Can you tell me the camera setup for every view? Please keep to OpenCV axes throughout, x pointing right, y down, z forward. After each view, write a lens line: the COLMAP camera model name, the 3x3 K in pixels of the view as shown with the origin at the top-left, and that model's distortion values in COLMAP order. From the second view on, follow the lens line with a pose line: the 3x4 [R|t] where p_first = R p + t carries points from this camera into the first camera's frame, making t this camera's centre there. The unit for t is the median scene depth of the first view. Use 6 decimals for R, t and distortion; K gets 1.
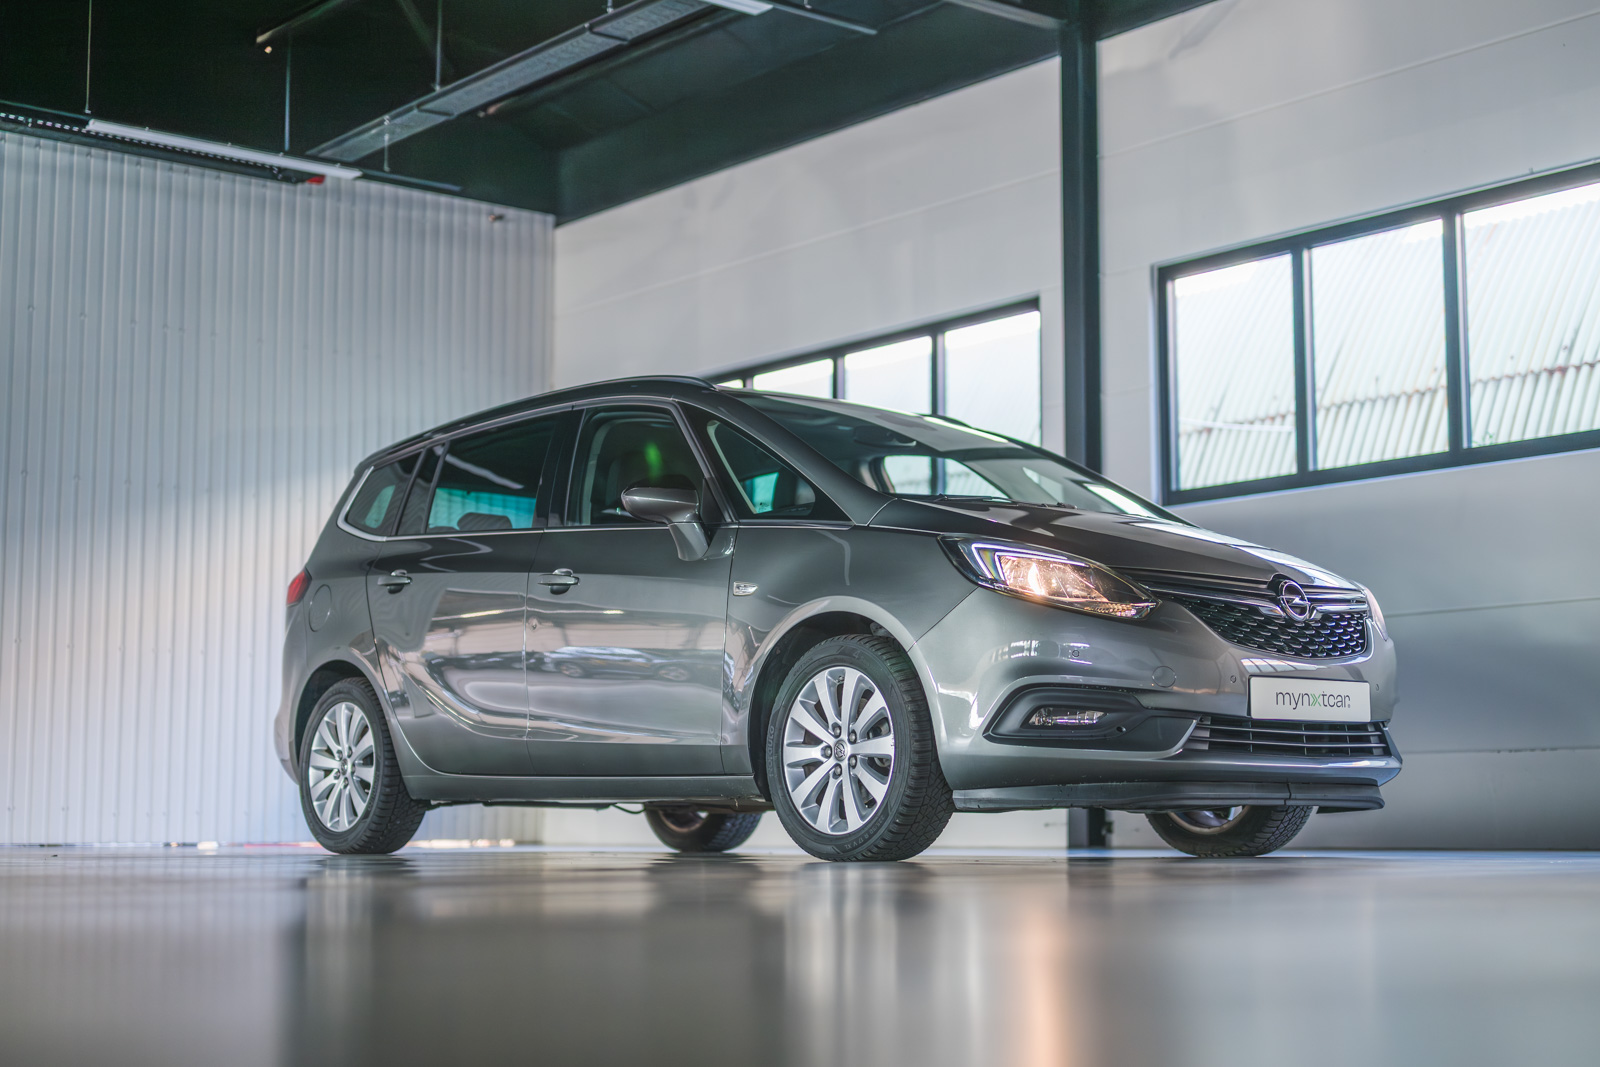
lens RADIAL K [[2405.4, 0, 811.5], [0, 2405.4, 537.9], [0, 0, 1]] dist [0.023458, 0.000000]
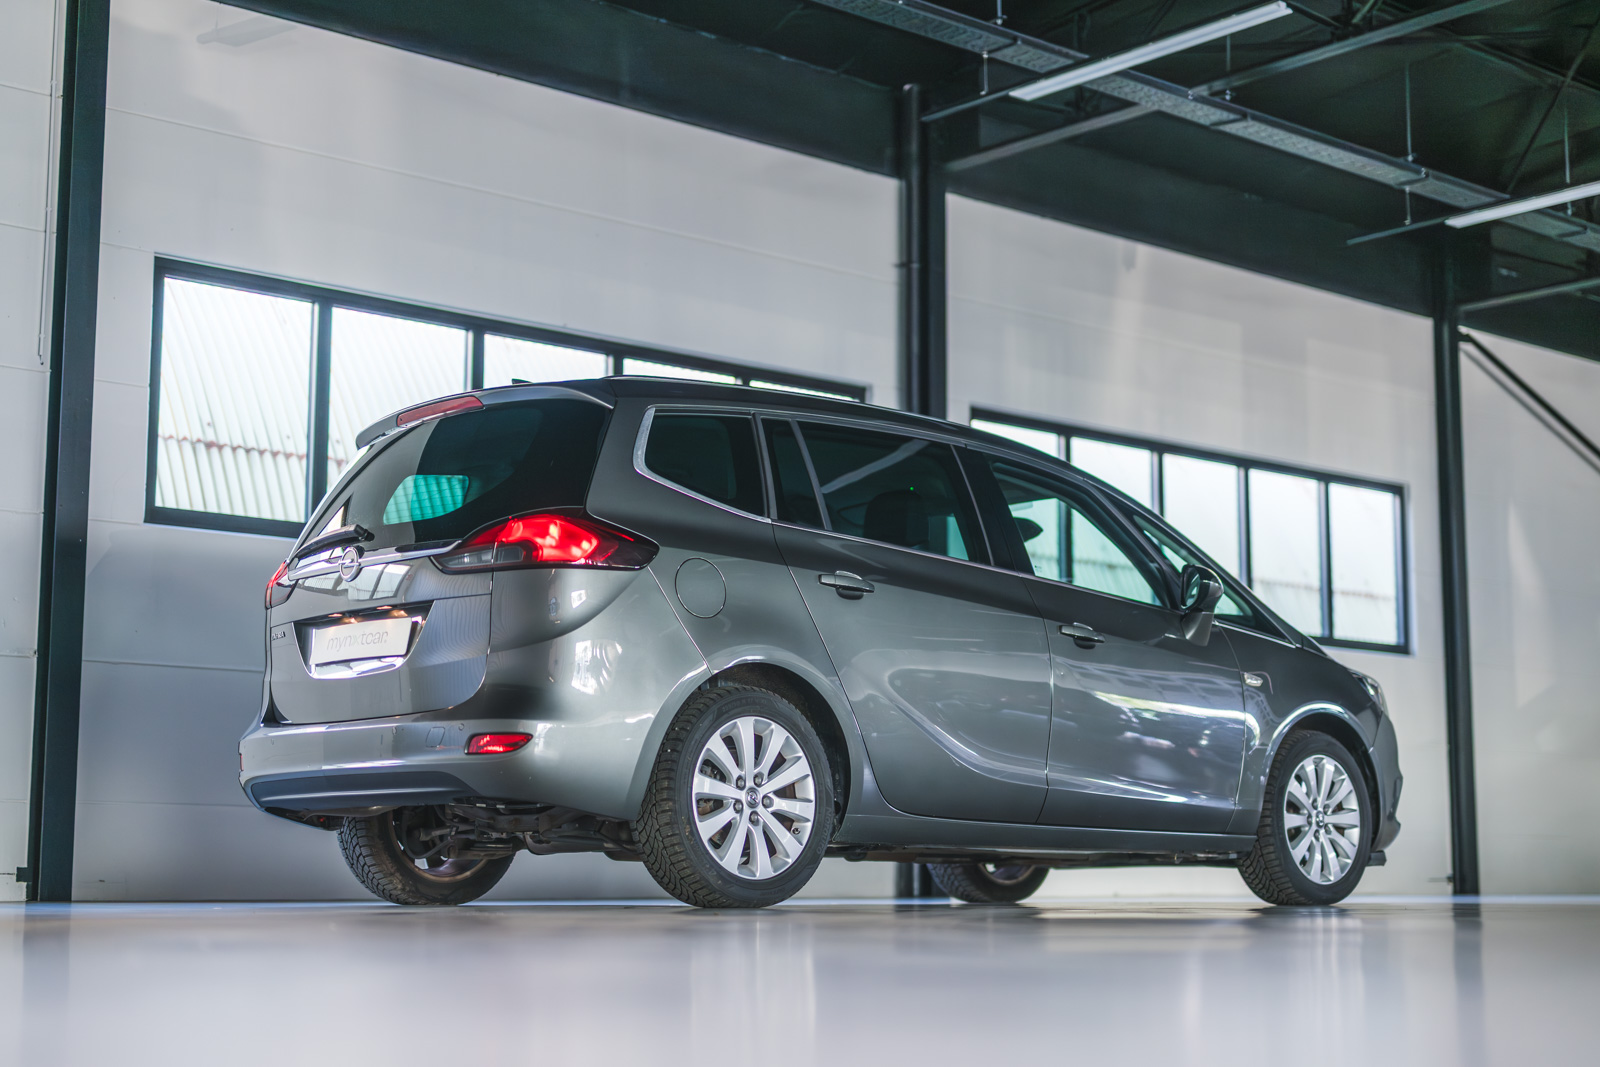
lens RADIAL K [[2405.4, 0, 812.4], [0, 2405.4, 544.2], [0, 0, 1]] dist [0.023458, 0.000000]
pose [[-0.034834, 0.140679, 0.989442, -1.324858], [-0.120065, 0.982283, -0.143888, 0.167118], [-0.992155, -0.123809, -0.017326, 1.348022]]
